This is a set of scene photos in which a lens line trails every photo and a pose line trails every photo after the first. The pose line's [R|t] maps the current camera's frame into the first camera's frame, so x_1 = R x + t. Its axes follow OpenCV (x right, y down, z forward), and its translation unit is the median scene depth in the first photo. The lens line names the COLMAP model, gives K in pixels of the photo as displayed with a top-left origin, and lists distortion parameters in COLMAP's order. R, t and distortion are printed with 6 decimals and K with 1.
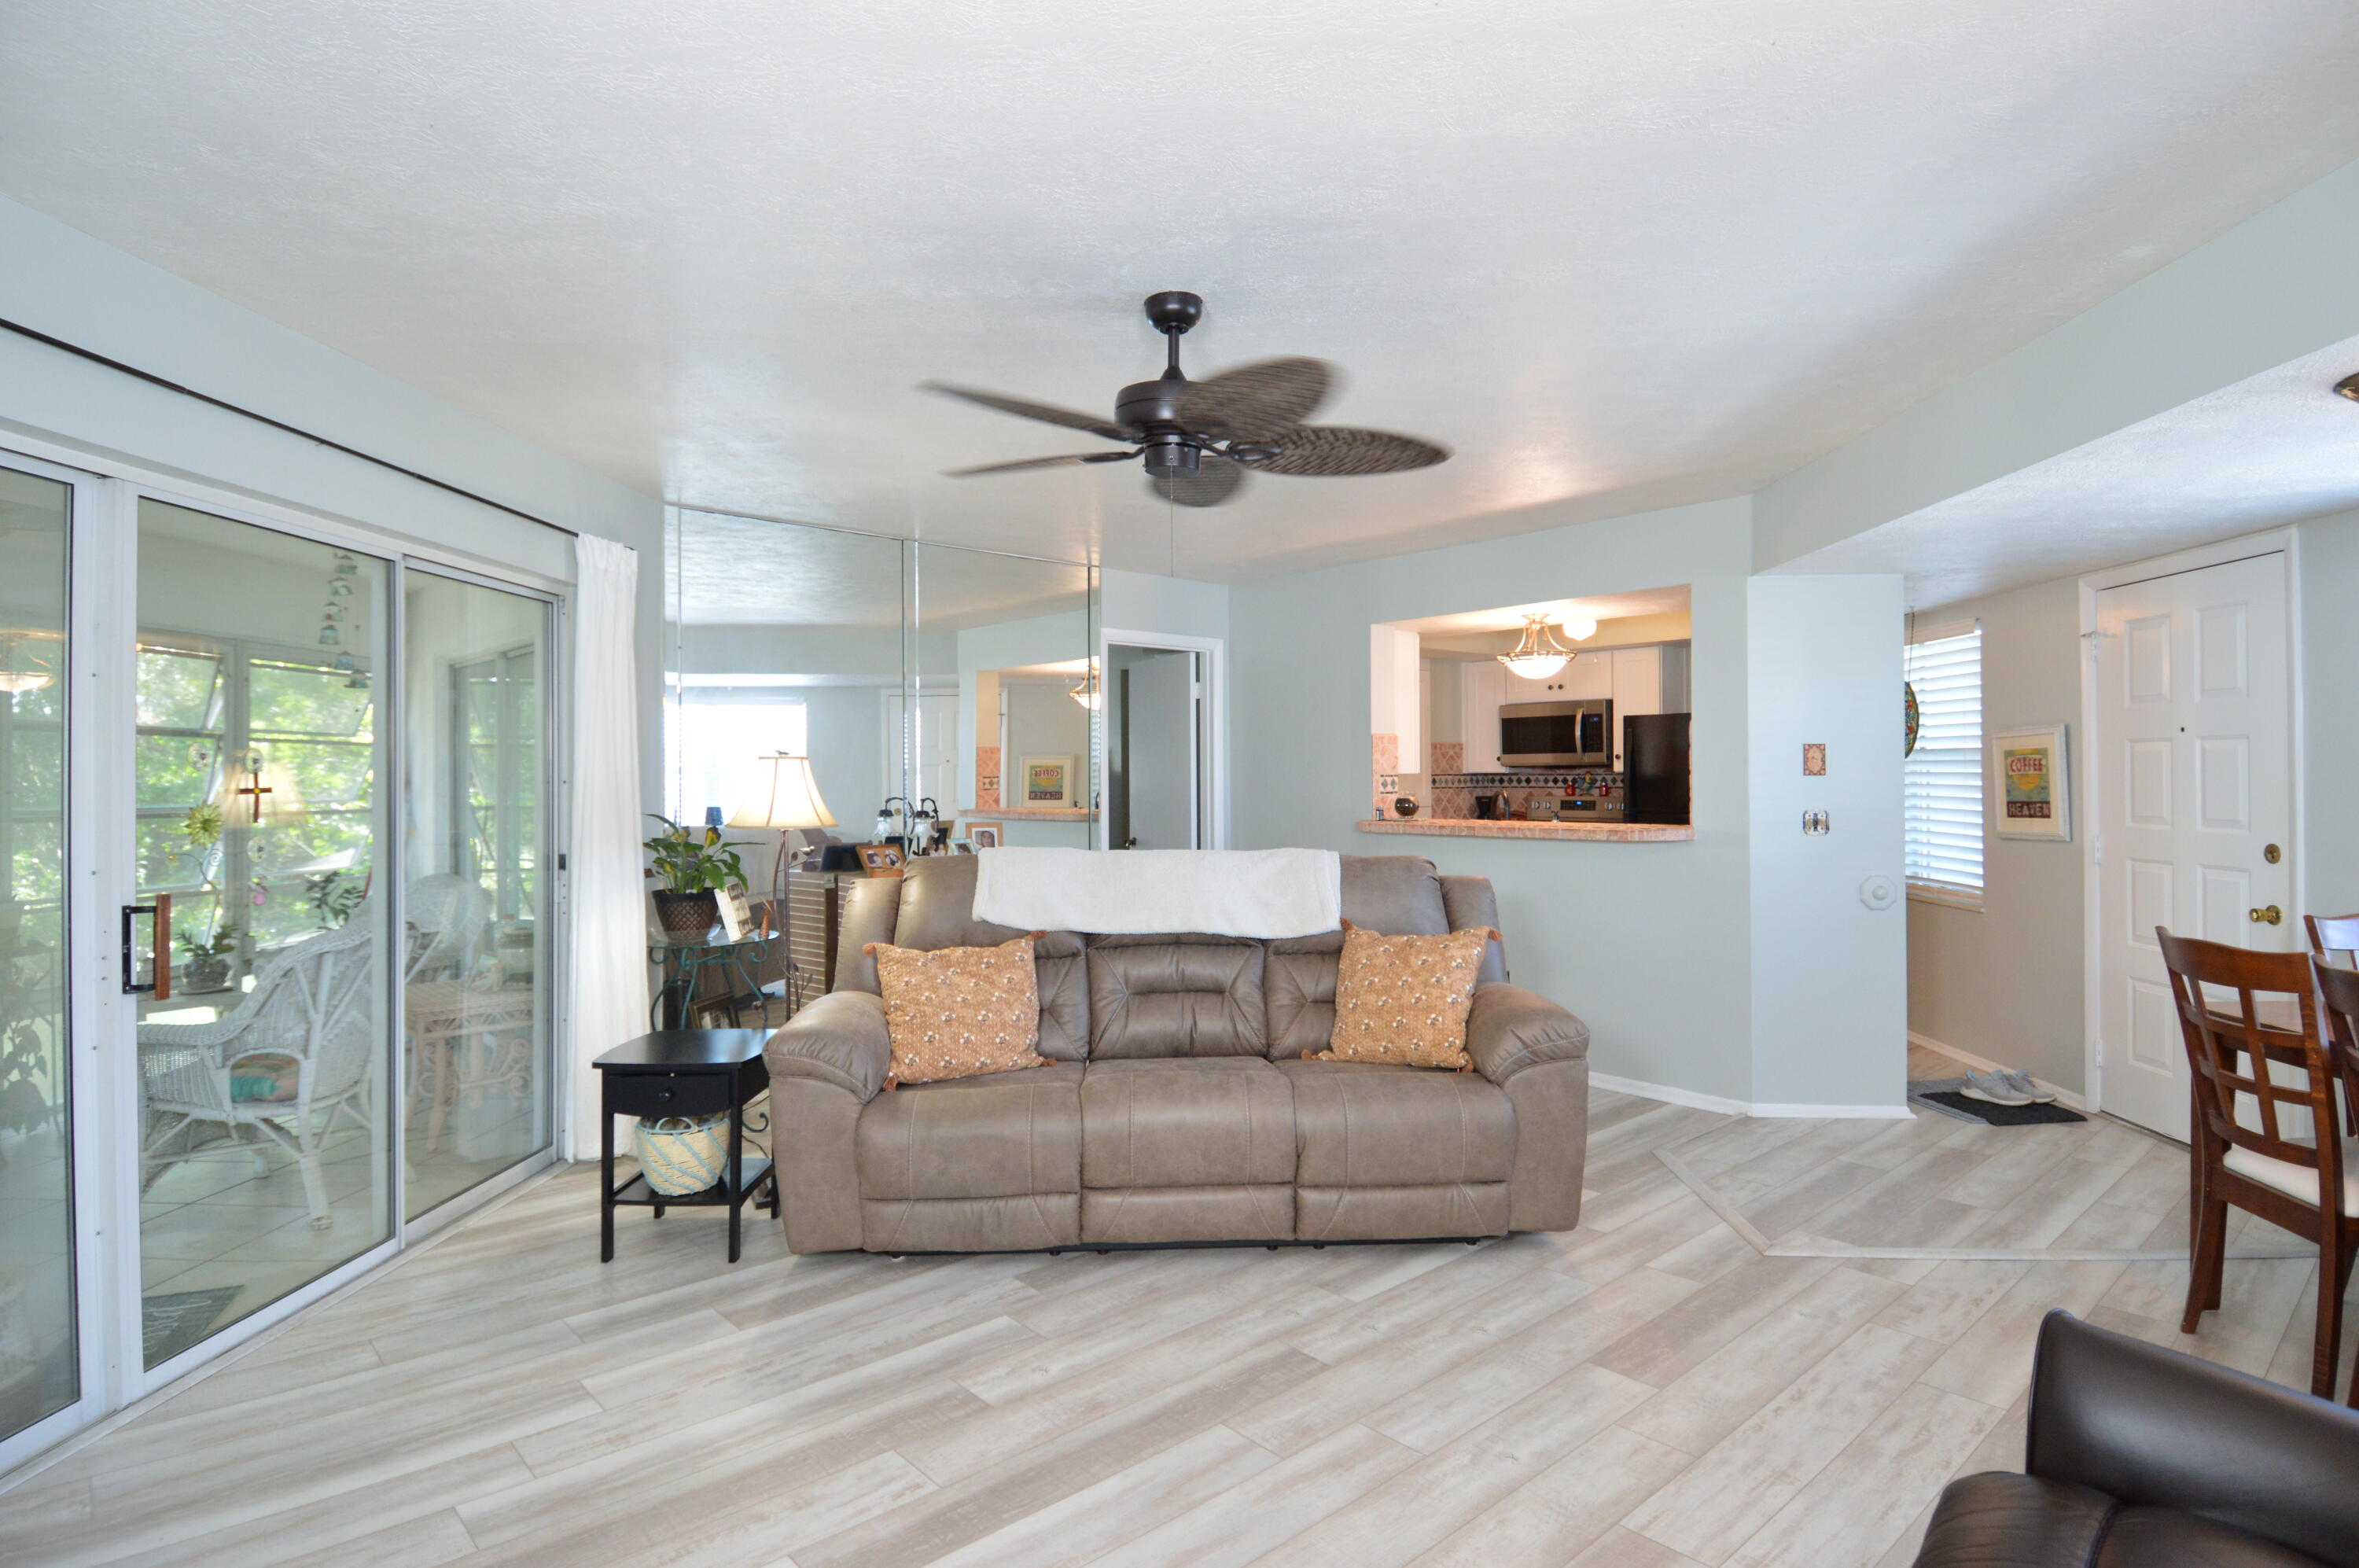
lens RADIAL K [[1206.8, 0, 1190.7], [0, 1206.8, 764.2], [0, 0, 1]] dist [0.034705, -0.042127]
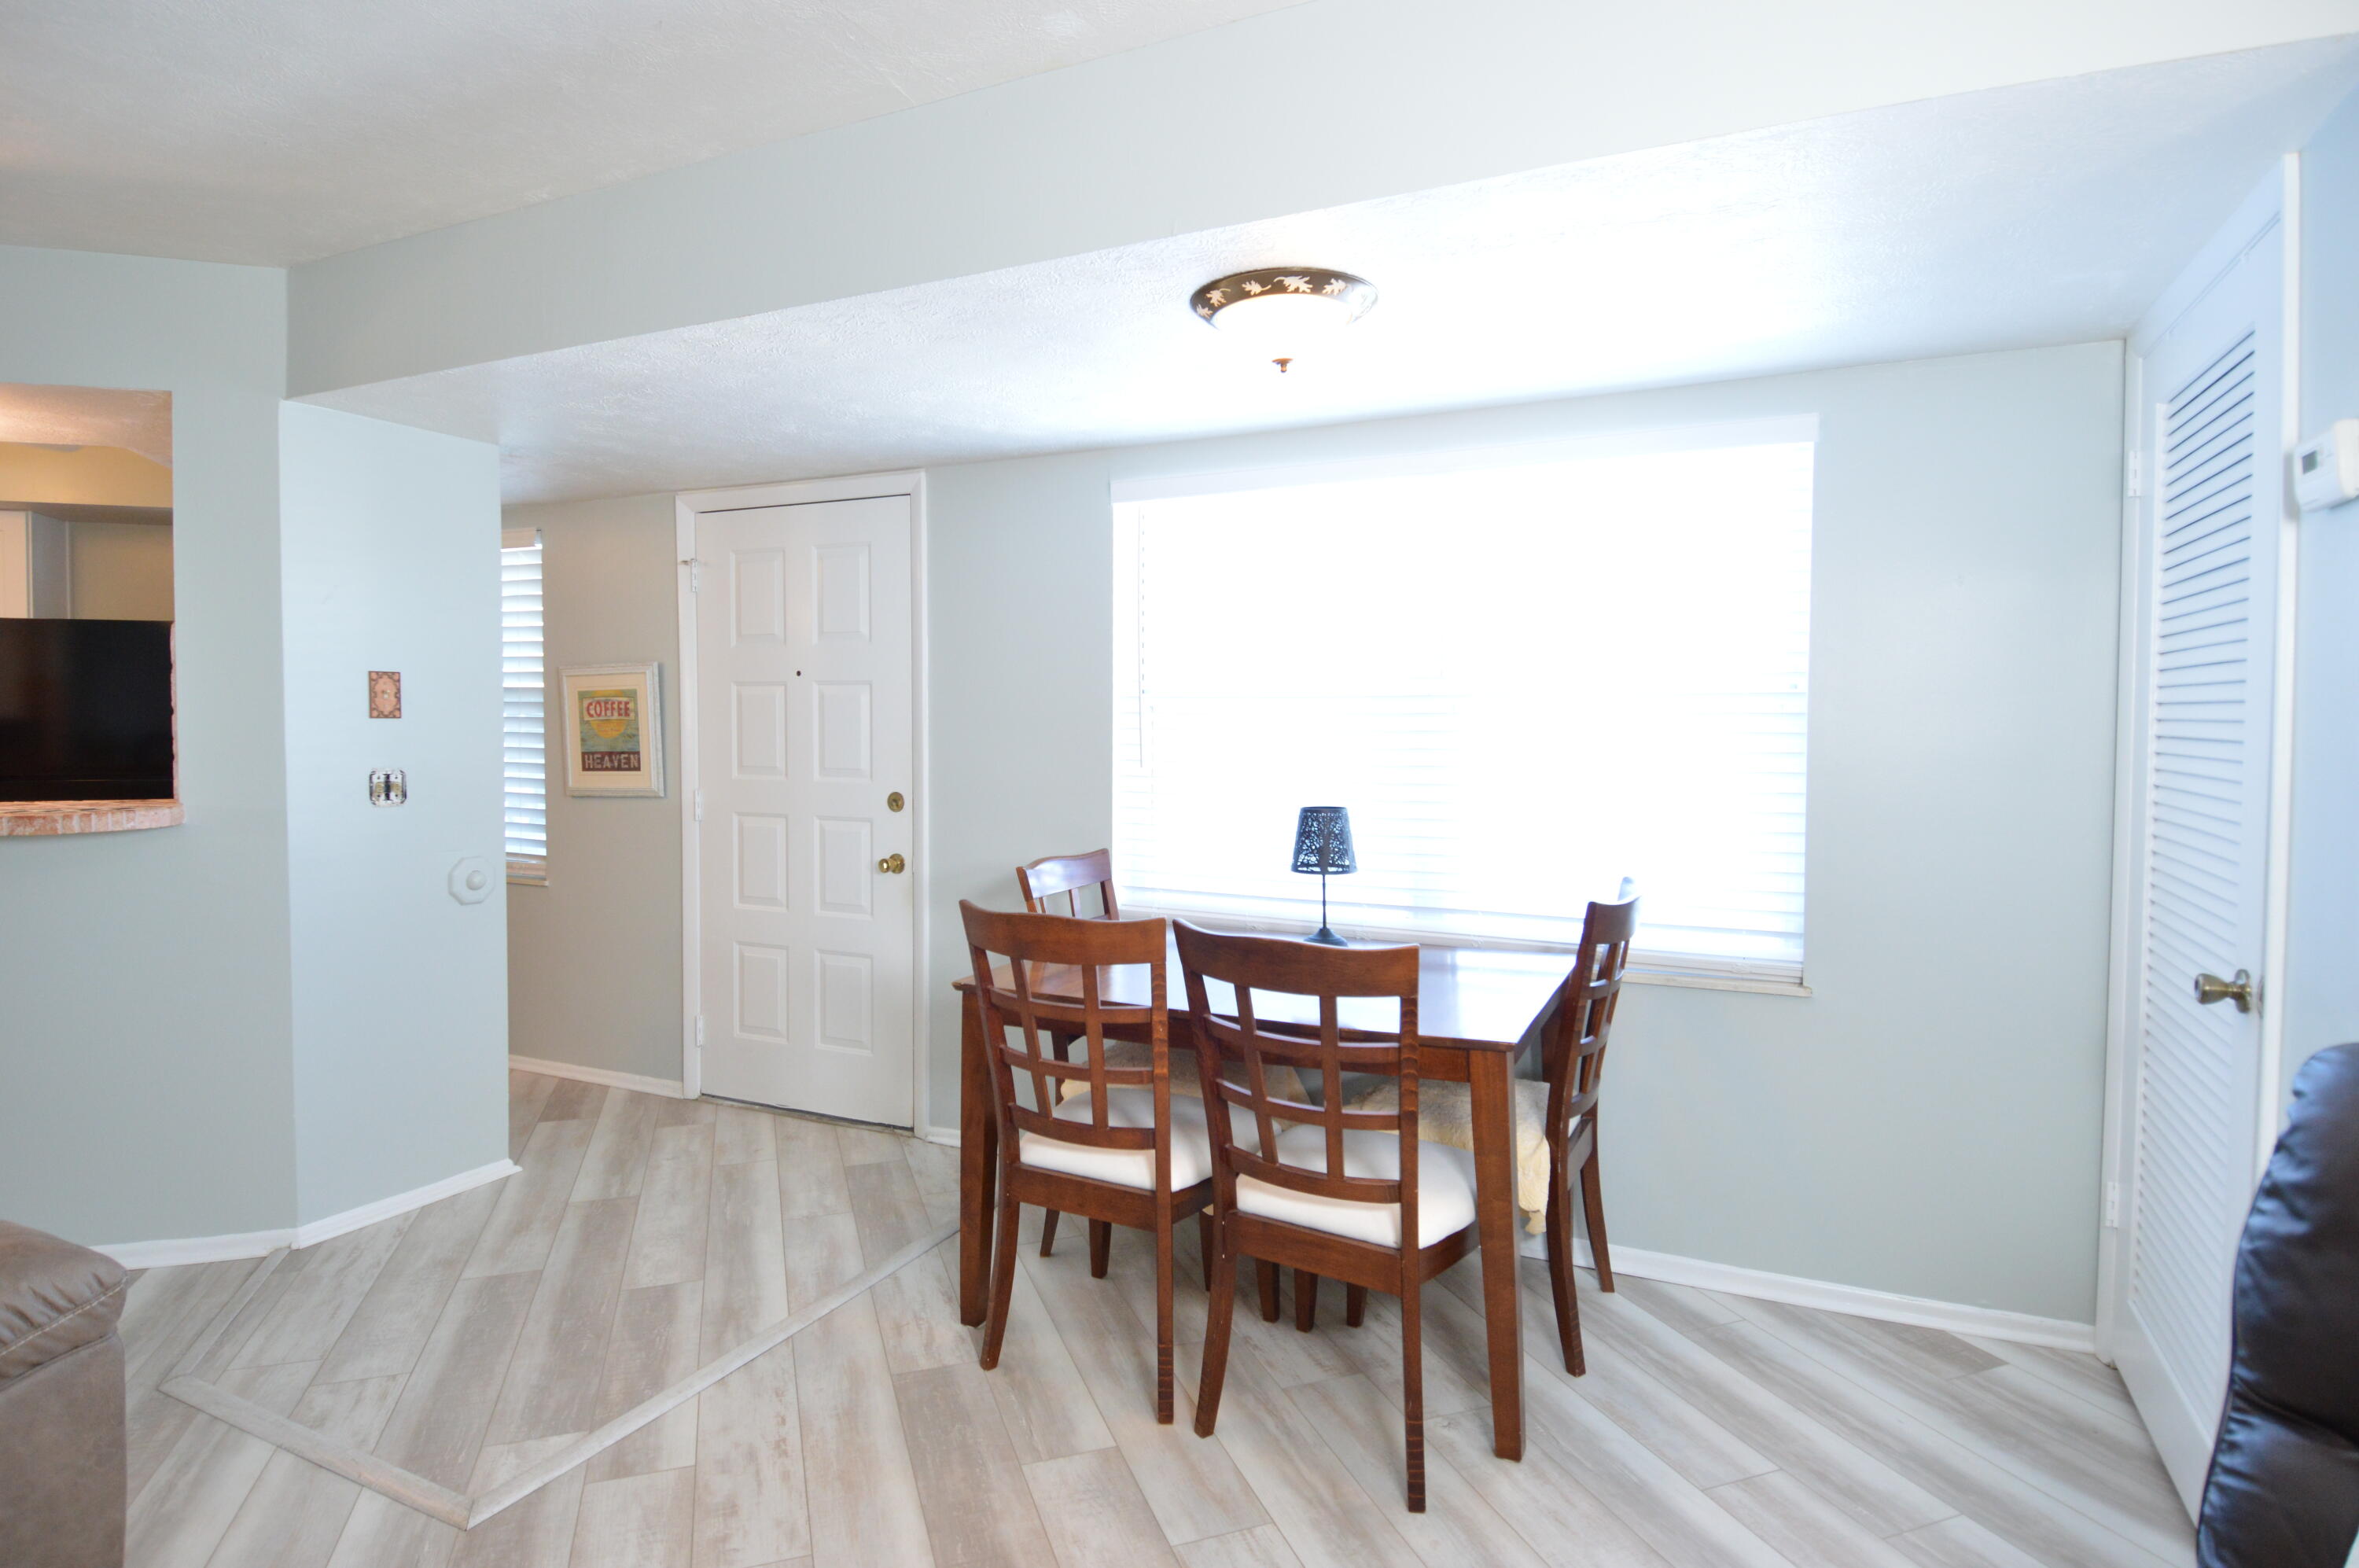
lens RADIAL K [[1217.5, 0, 1175.2], [0, 1217.5, 766.8], [0, 0, 1]] dist [0.023877, -0.043811]
pose [[0.376192, -0.025682, 0.926186, 0.047822], [-0.014969, 0.999317, 0.033790, 0.006759], [-0.926421, -0.026575, 0.375550, 0.331586]]
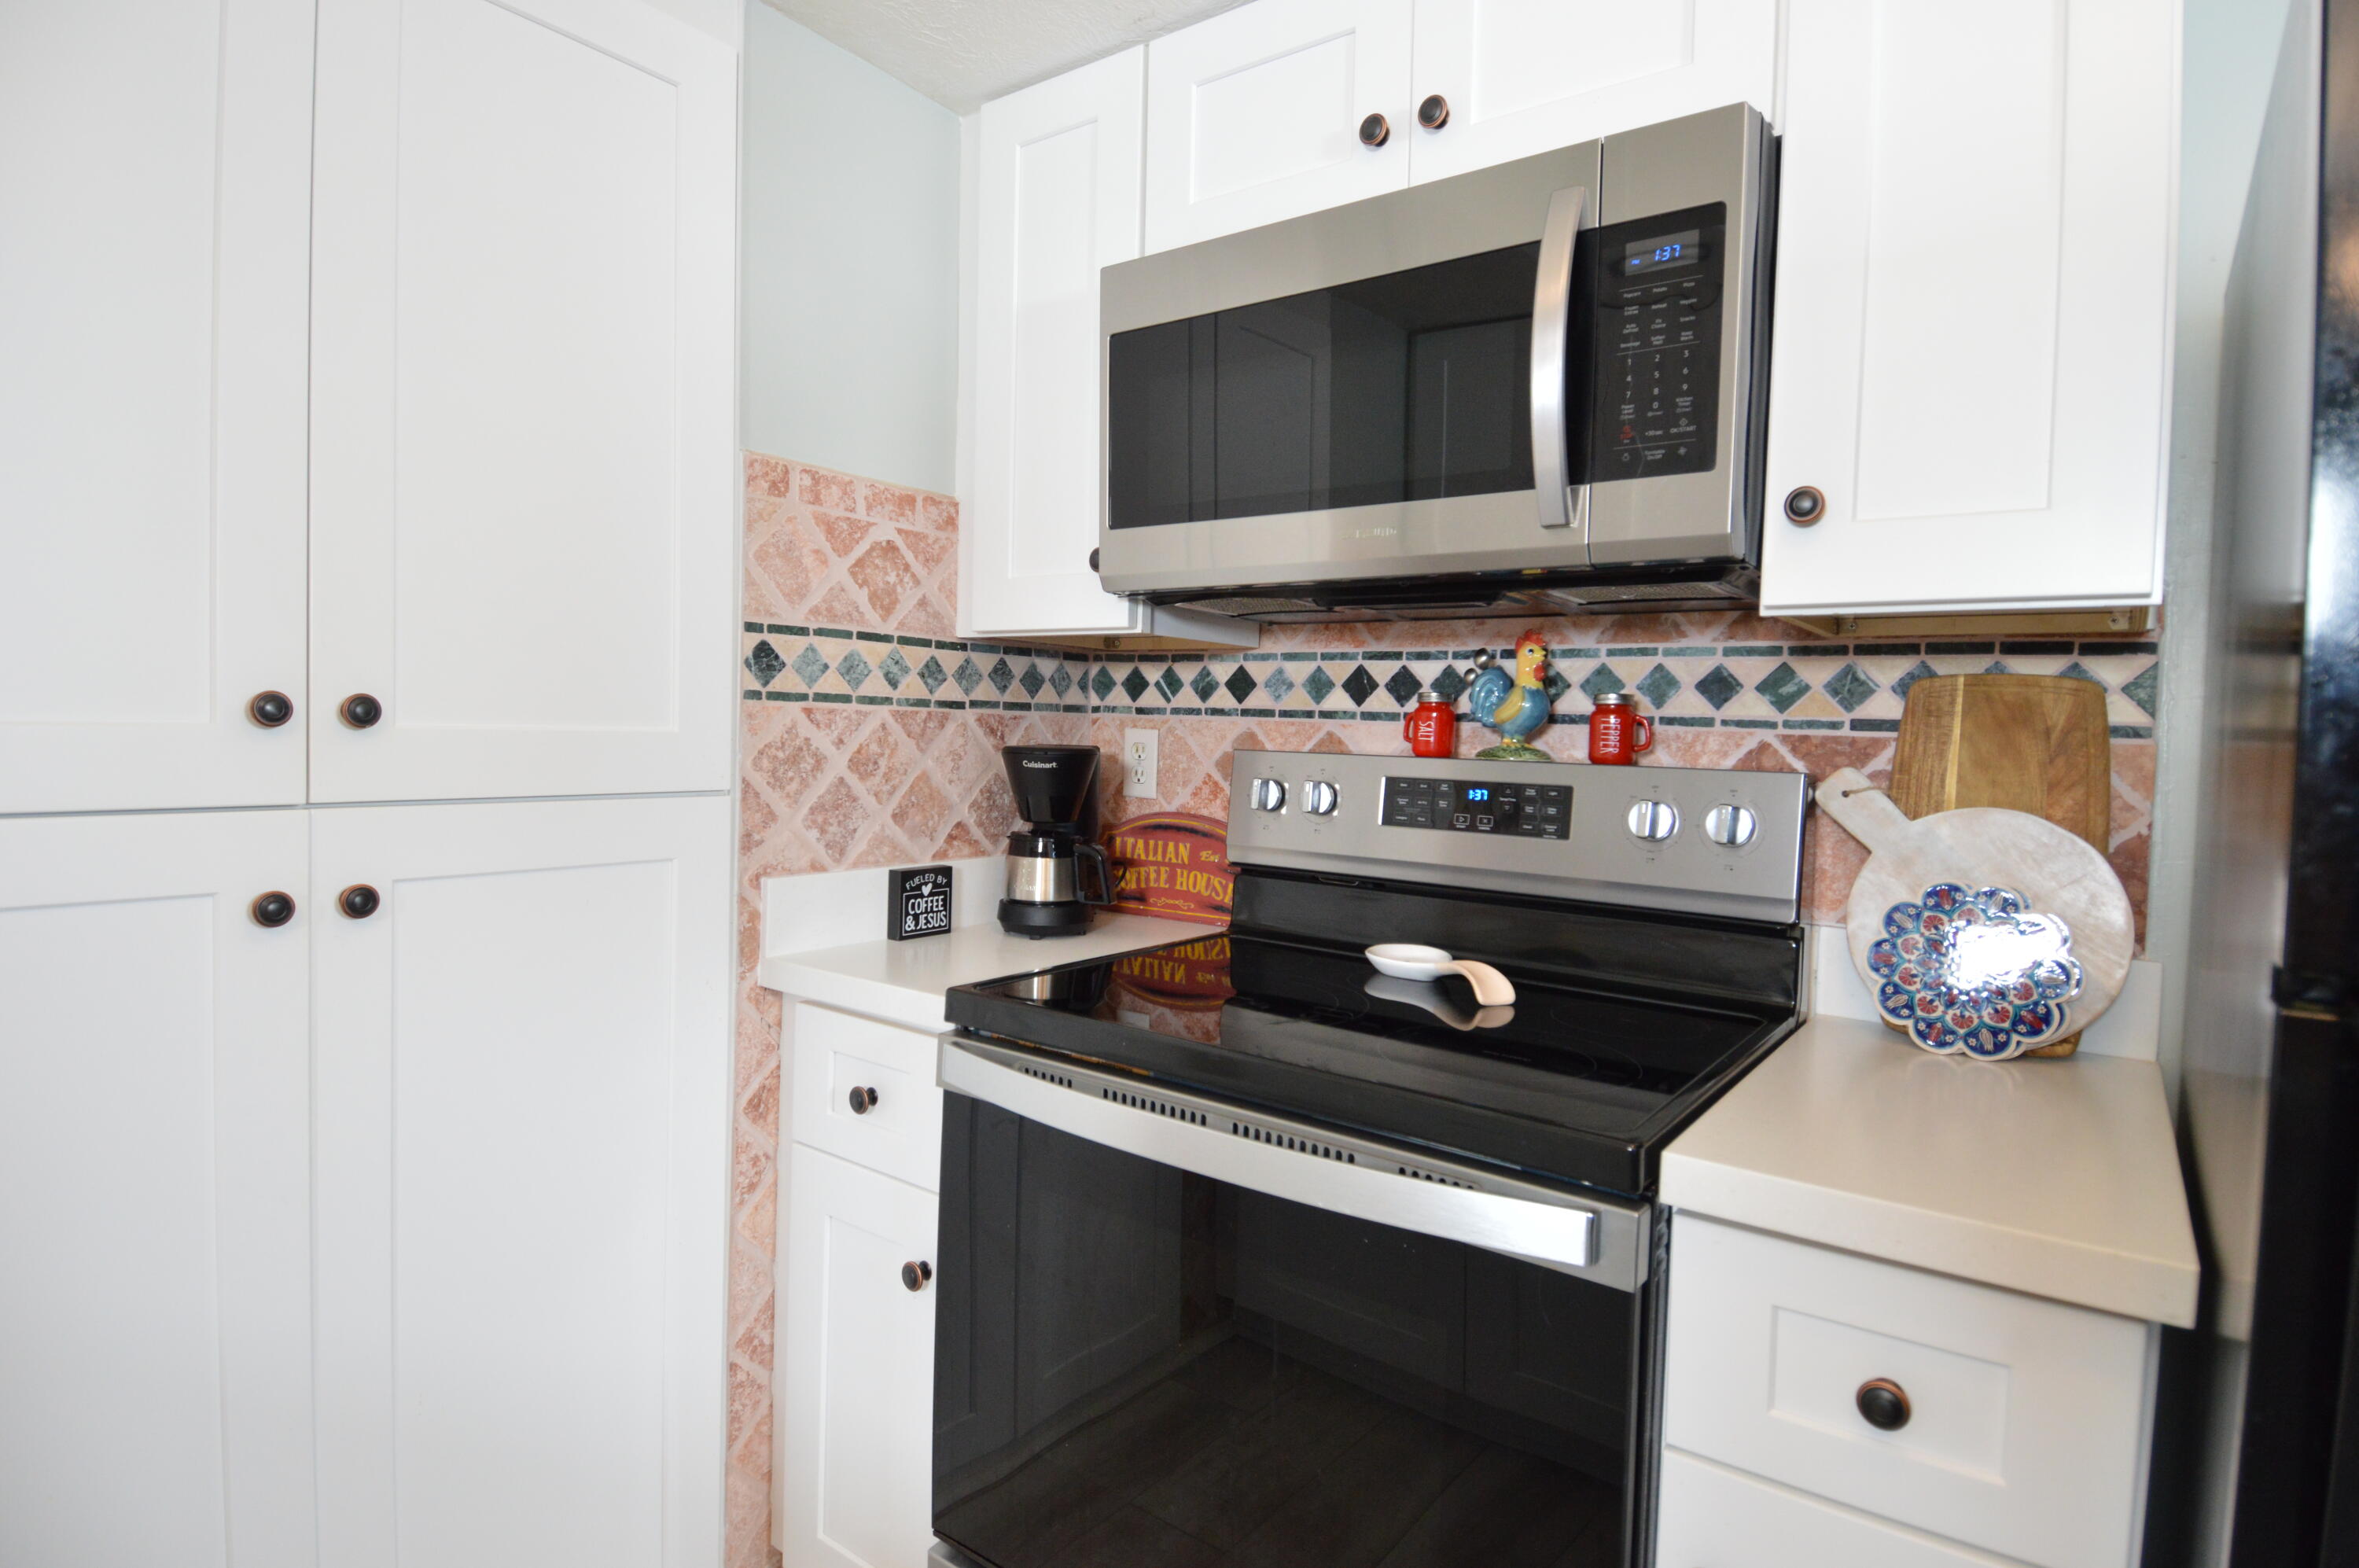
lens RADIAL K [[1206.8, 0, 1190.7], [0, 1206.8, 764.2], [0, 0, 1]] dist [0.034705, -0.042127]
pose [[0.979177, 0.028603, 0.200985, 0.275598], [-0.037203, 0.998541, 0.039139, 0.024646], [-0.199572, -0.045801, 0.978812, 0.956635]]
